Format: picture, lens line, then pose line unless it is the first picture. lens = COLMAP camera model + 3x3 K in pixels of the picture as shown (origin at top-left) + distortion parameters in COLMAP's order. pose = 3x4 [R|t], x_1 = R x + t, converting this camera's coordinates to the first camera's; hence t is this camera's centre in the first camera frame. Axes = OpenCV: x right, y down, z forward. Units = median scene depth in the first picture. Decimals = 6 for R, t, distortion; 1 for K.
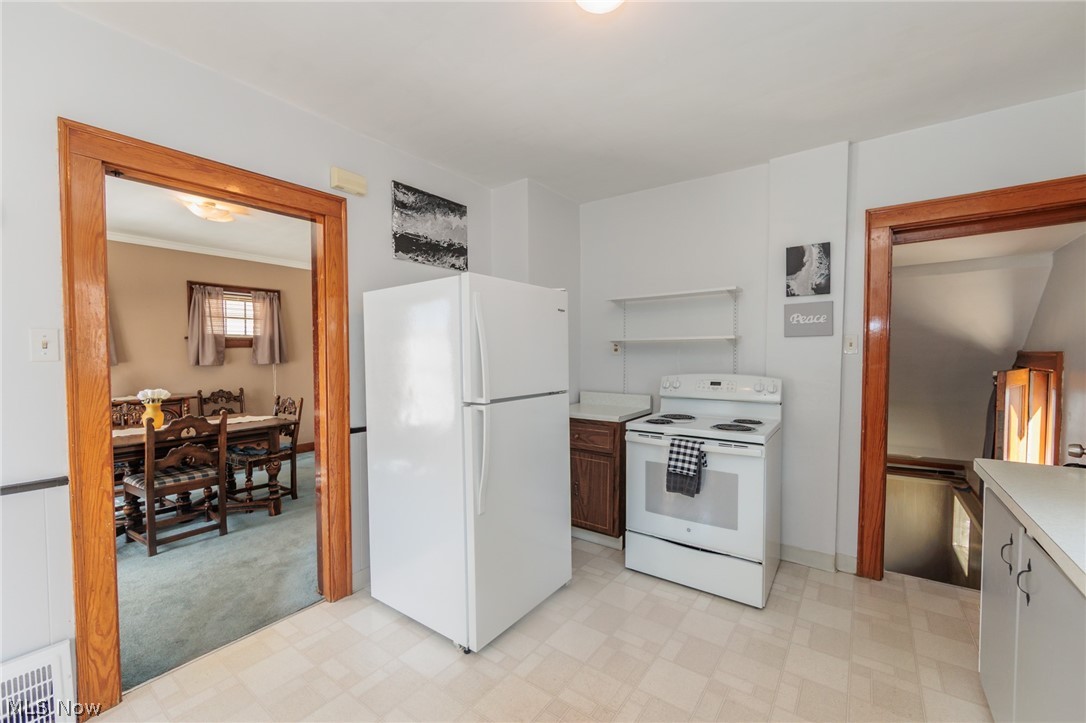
lens RADIAL K [[431.6, 0, 525.4], [0, 431.6, 366.5], [0, 0, 1]] dist [-0.002810, 0.000311]
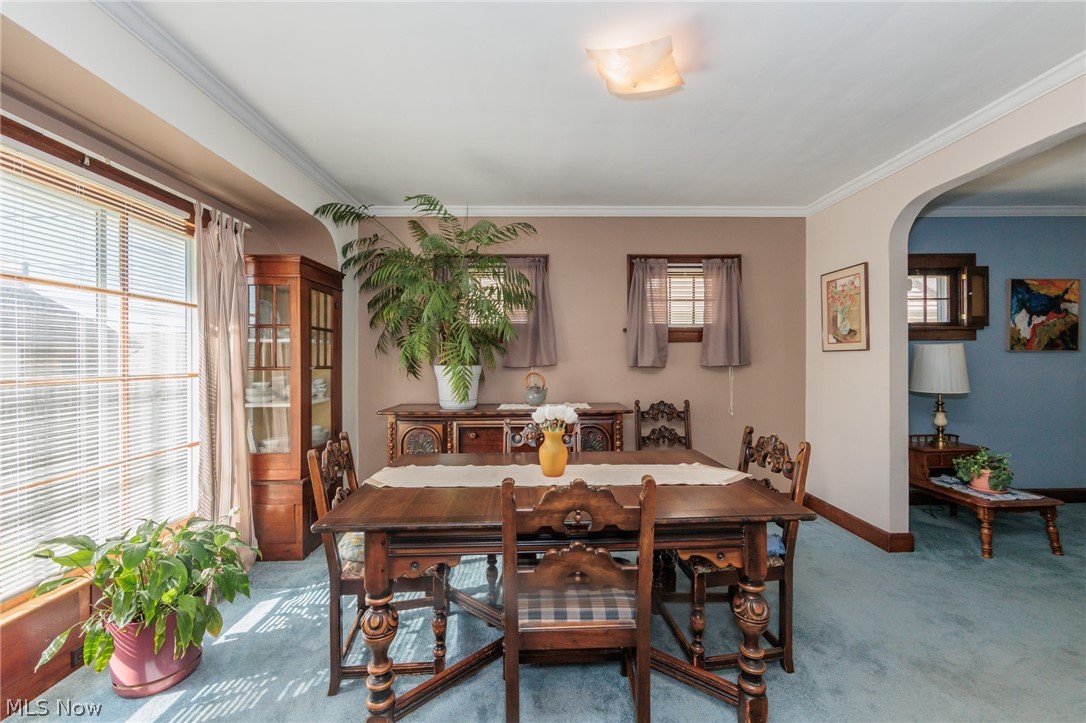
lens RADIAL K [[431.6, 0, 549.3], [0, 431.6, 357.7], [0, 0, 1]] dist [-0.002810, 0.000311]
pose [[0.627838, 0.001952, -0.778341, -0.268222], [-0.024760, 0.999541, -0.017466, -0.000731], [0.777950, 0.030237, 0.627598, 0.406051]]
